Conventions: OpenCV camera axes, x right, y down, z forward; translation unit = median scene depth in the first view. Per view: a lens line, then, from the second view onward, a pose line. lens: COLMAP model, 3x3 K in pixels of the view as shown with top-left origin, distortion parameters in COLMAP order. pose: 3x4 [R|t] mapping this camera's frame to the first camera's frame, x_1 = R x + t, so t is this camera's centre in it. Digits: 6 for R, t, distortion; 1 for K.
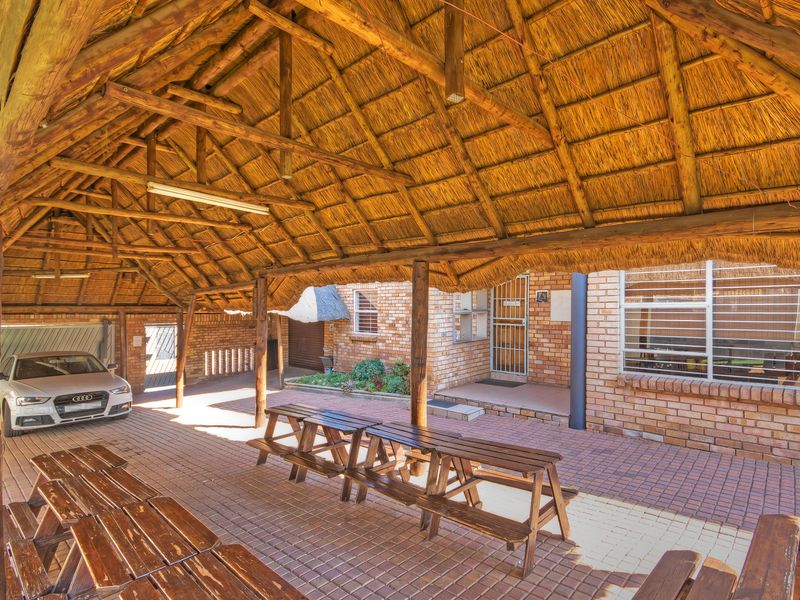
lens RADIAL K [[458.3, 0, 400.8], [0, 458.3, 303.7], [0, 0, 1]] dist [-0.001100, -0.000259]
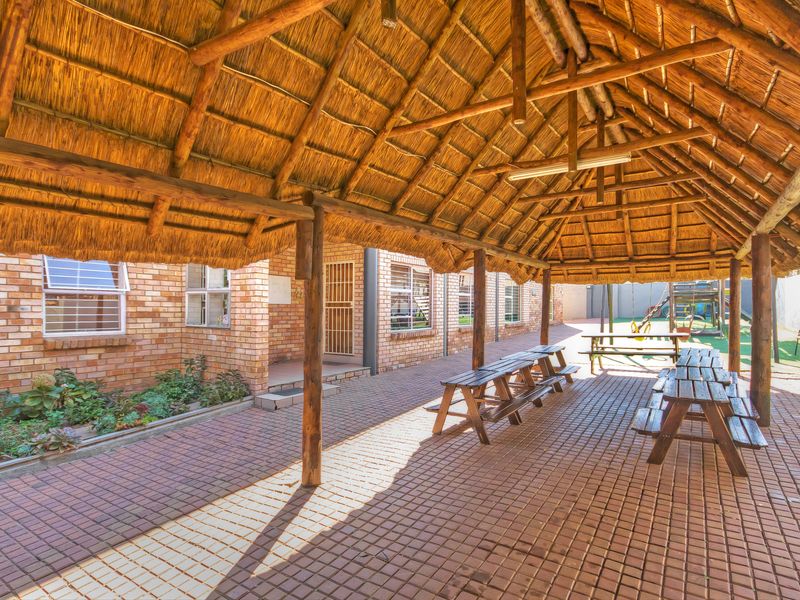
lens RADIAL K [[458.3, 0, 400.8], [0, 458.3, 303.7], [0, 0, 1]] dist [-0.001100, -0.000259]
pose [[-0.161164, -0.012057, 0.986854, -1.124815], [0.005177, 0.999901, 0.013061, 0.024925], [-0.986914, 0.007214, -0.161086, 1.197694]]
